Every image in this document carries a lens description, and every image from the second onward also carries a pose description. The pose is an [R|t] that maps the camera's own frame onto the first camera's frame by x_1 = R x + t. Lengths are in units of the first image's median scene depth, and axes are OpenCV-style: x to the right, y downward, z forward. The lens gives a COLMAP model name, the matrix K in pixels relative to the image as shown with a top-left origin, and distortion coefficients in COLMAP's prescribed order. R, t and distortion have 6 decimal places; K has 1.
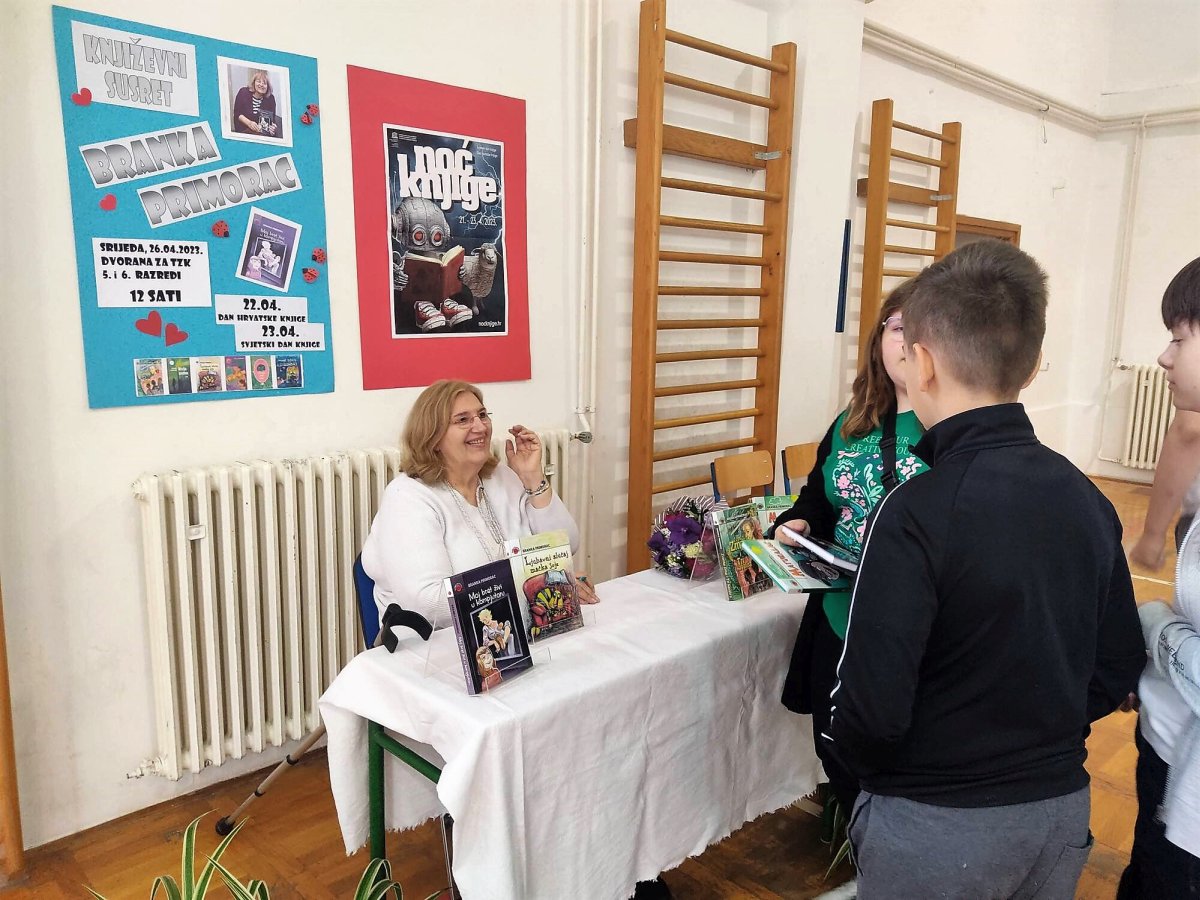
lens RADIAL K [[913.0, 0, 610.4], [0, 913.0, 448.6], [0, 0, 1]] dist [0.090281, -0.183167]
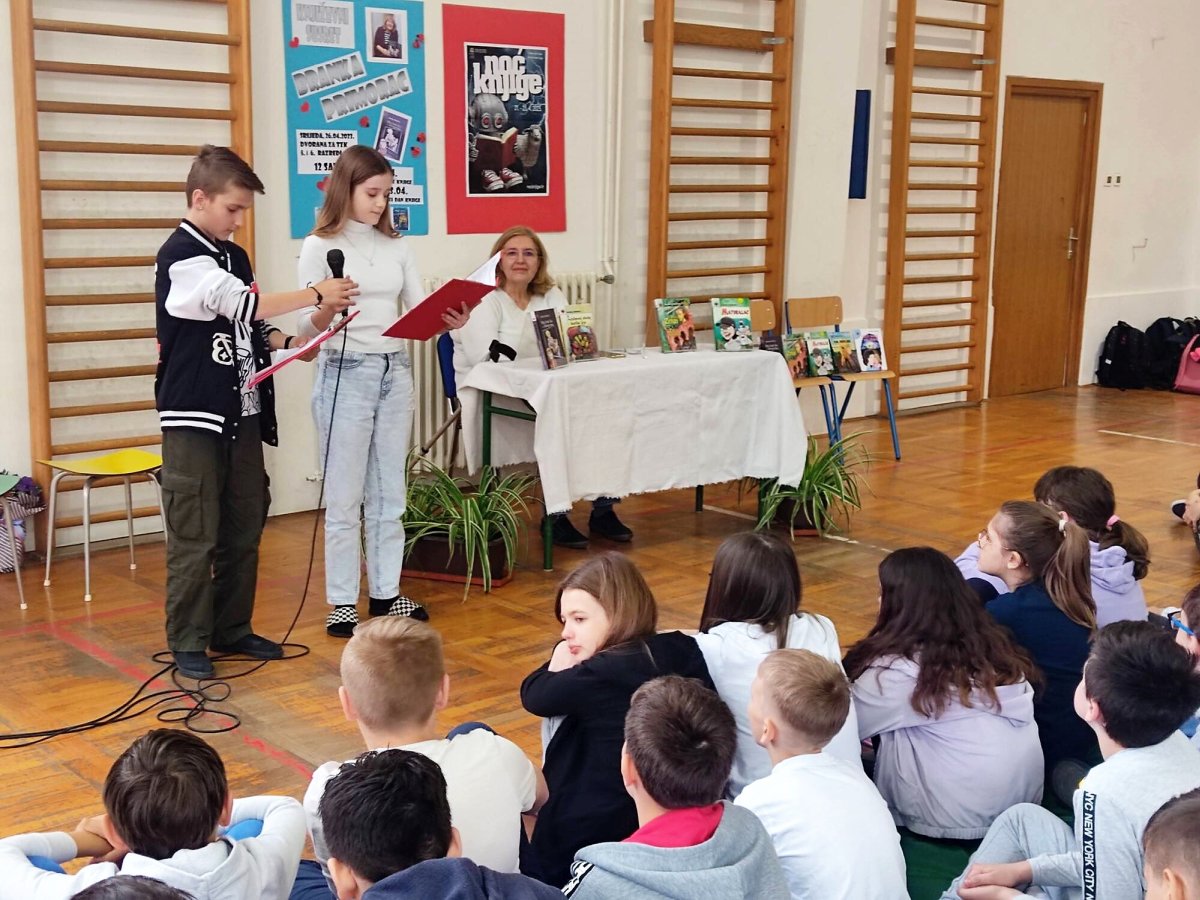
lens RADIAL K [[1626.8, 0, 600.0], [0, 1626.8, 450.0], [0, 0, 1]] dist [0.038296, -0.032138]
pose [[0.998795, 0.009916, -0.048059, 0.088917], [-0.009214, 0.999848, 0.014803, 0.241245], [0.048198, -0.014343, 0.998735, -1.560513]]
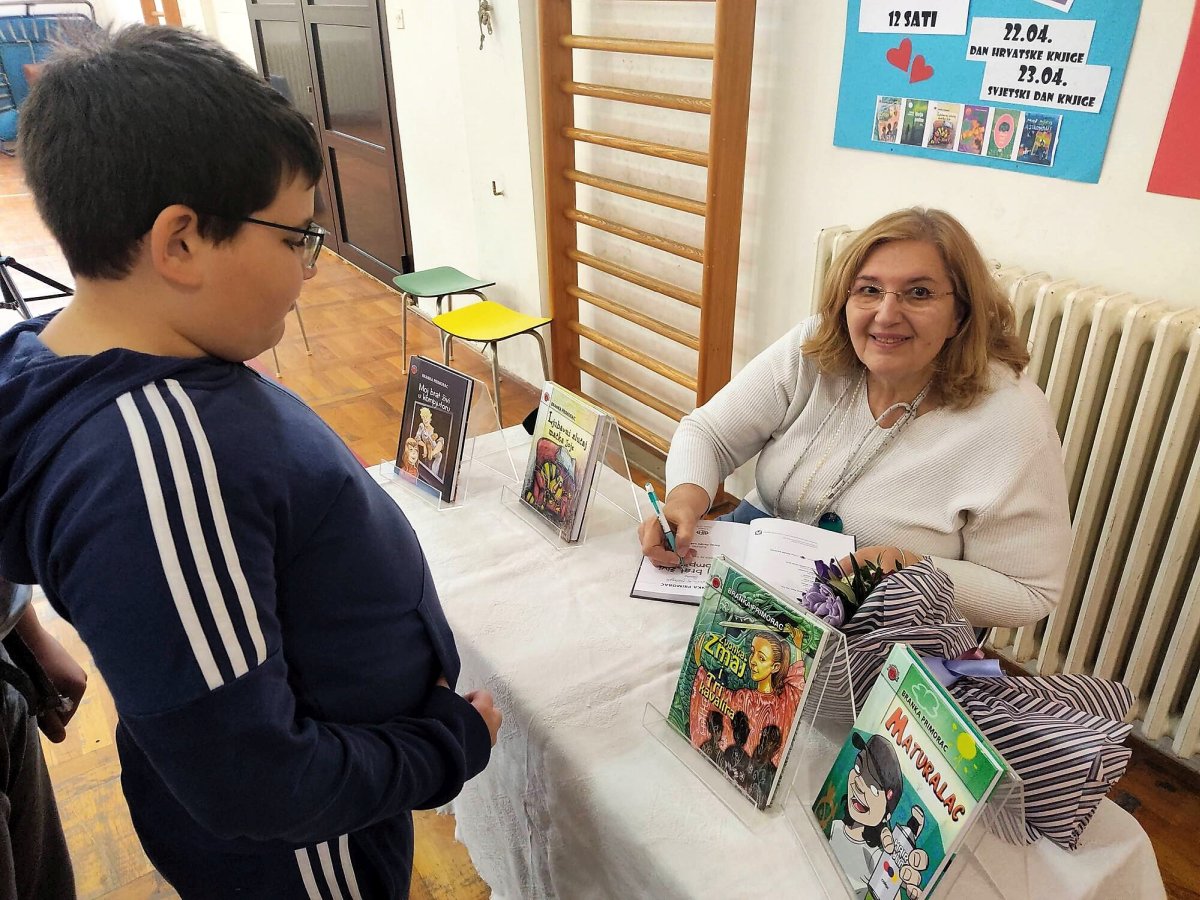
lens RADIAL K [[913.3, 0, 593.9], [0, 913.3, 451.2], [0, 0, 1]] dist [-0.005588, 0.000130]
pose [[-0.182066, 0.434982, -0.881840, 0.419889], [-0.143637, 0.875444, 0.461483, -0.148633], [0.972739, 0.210685, -0.096909, 0.808336]]
